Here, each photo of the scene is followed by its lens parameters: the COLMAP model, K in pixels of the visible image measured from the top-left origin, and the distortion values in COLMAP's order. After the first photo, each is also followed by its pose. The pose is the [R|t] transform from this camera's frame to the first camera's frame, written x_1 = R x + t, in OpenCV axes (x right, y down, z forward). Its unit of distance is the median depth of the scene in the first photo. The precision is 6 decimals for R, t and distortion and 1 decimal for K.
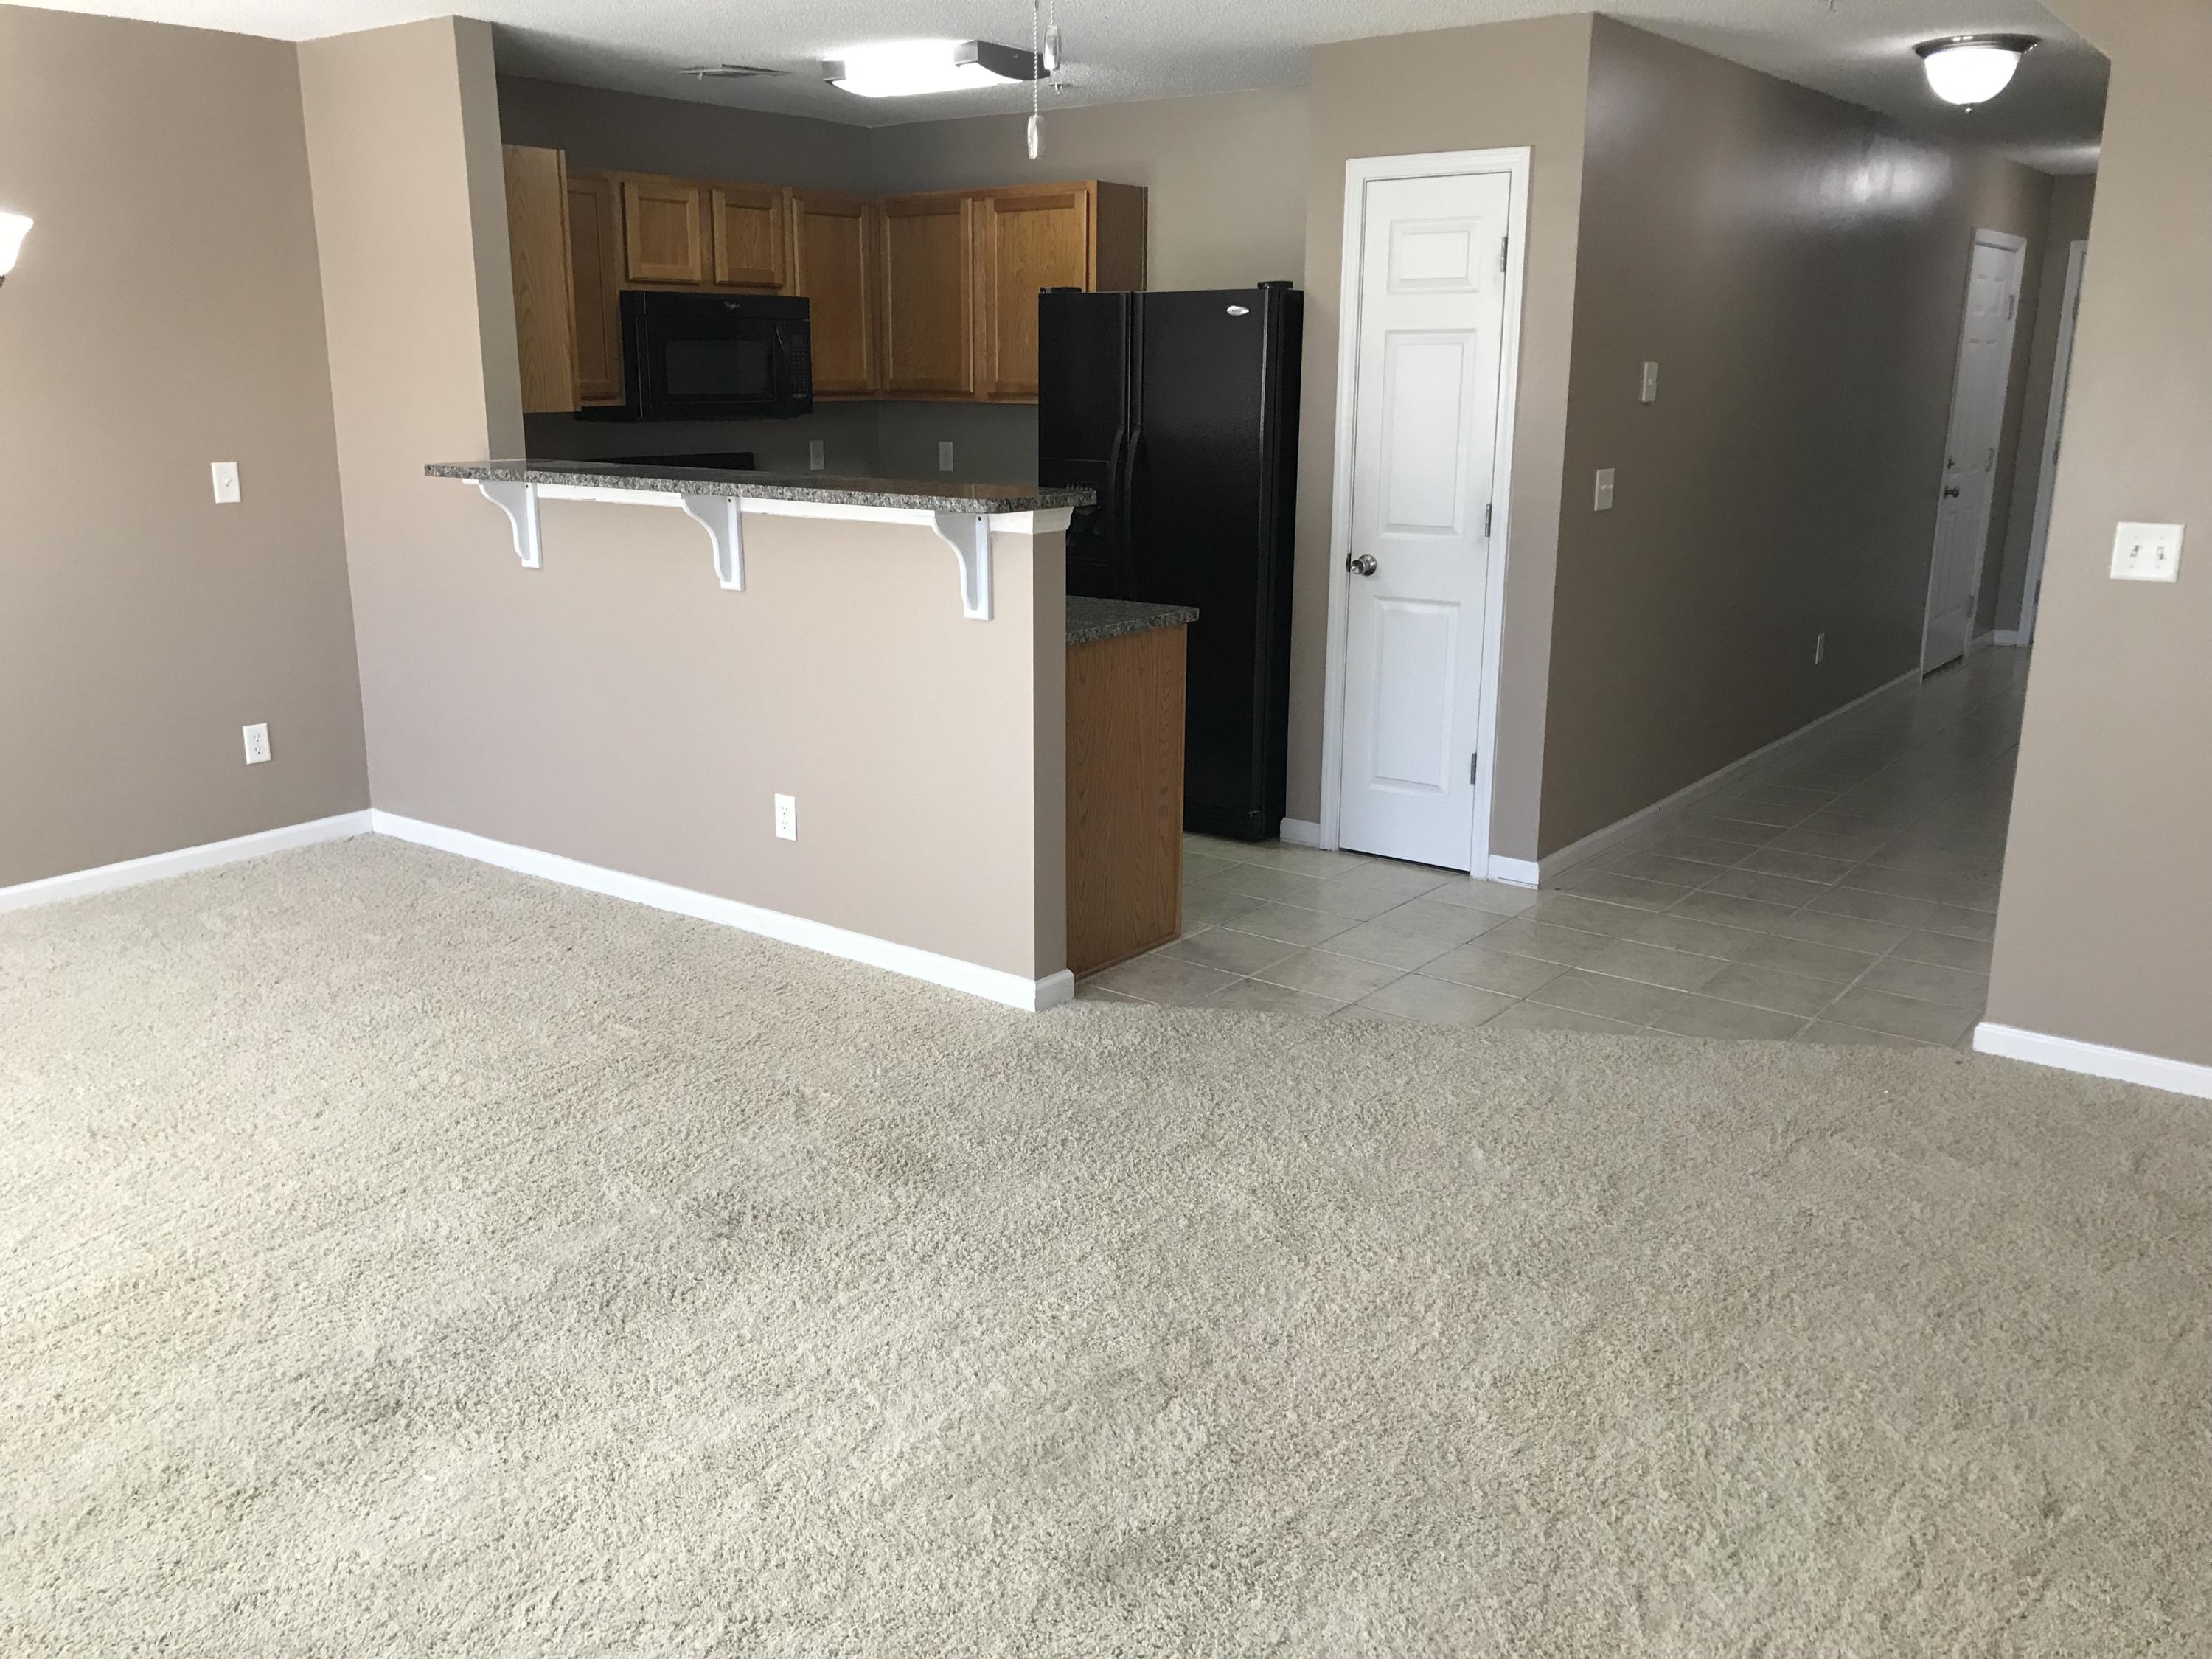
lens RADIAL K [[1811.4, 0, 1100.8], [0, 1811.4, 833.7], [0, 0, 1]] dist [0.033382, -0.039116]
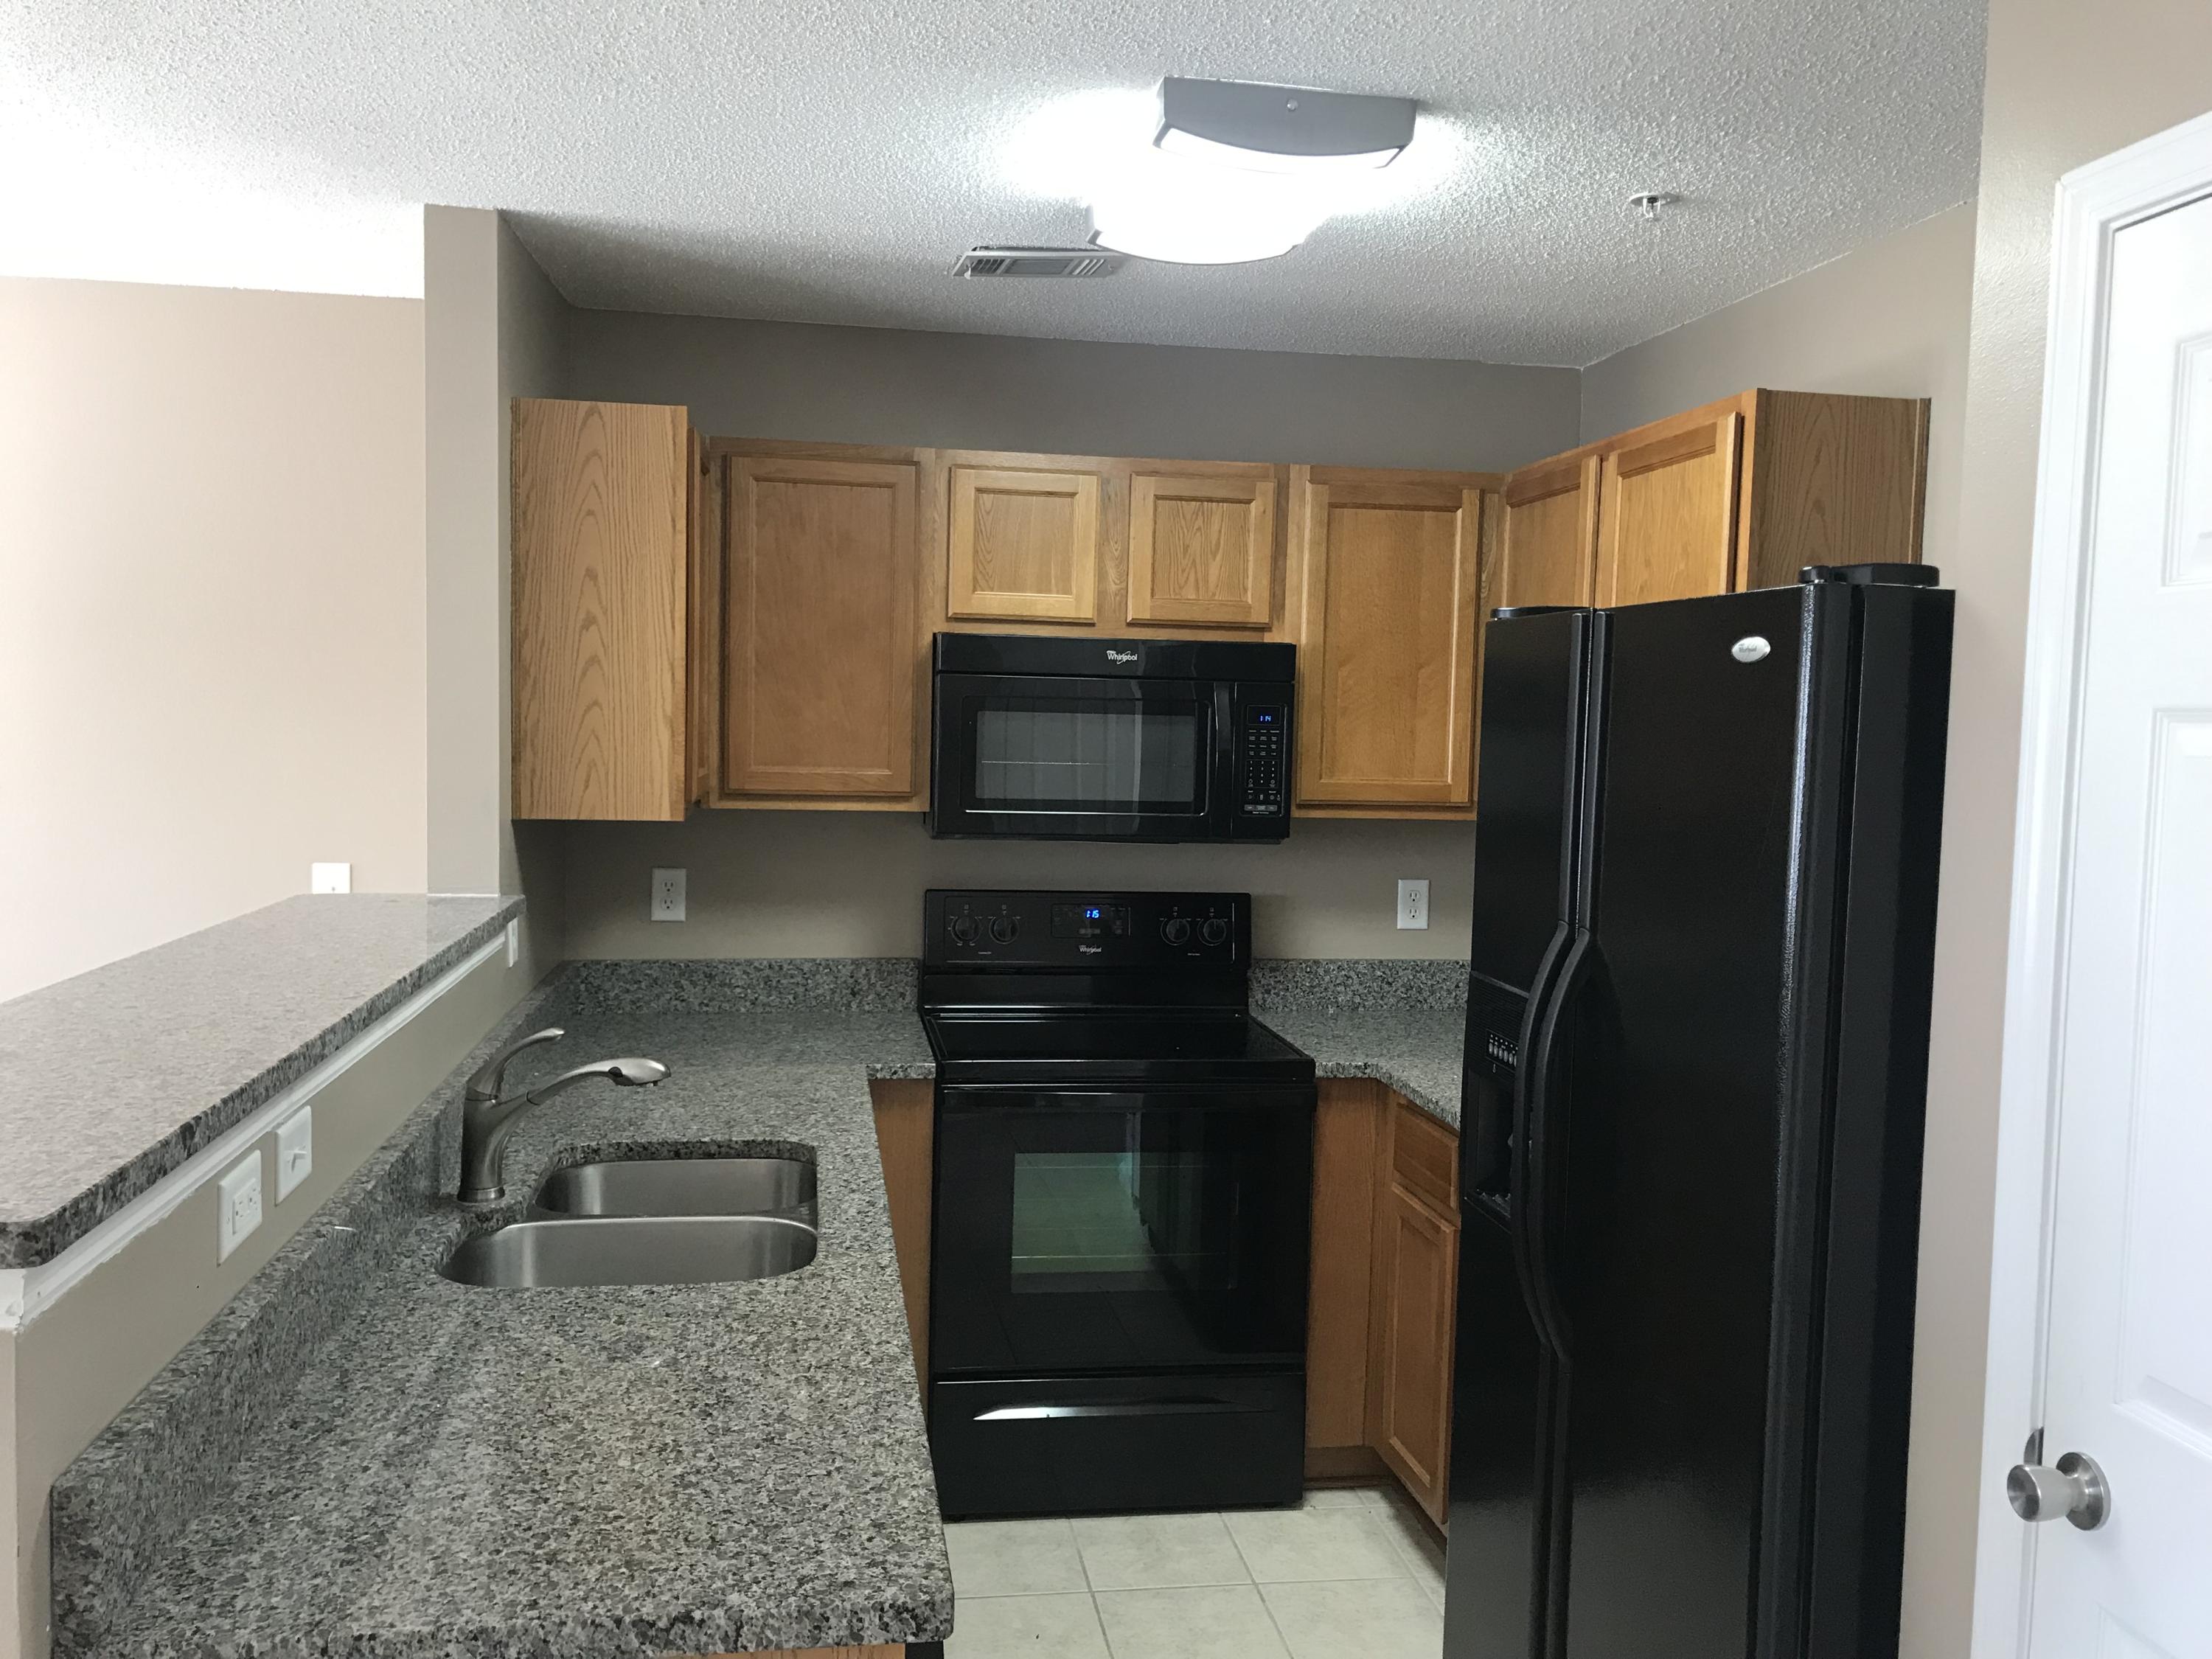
lens RADIAL K [[1811.4, 0, 1092.6], [0, 1811.4, 829.9], [0, 0, 1]] dist [0.033382, -0.039116]
pose [[0.722471, 0.059121, -0.688869, 0.199520], [-0.196969, 0.972651, -0.123101, -0.161464], [0.662751, 0.224623, 0.714357, 0.586133]]
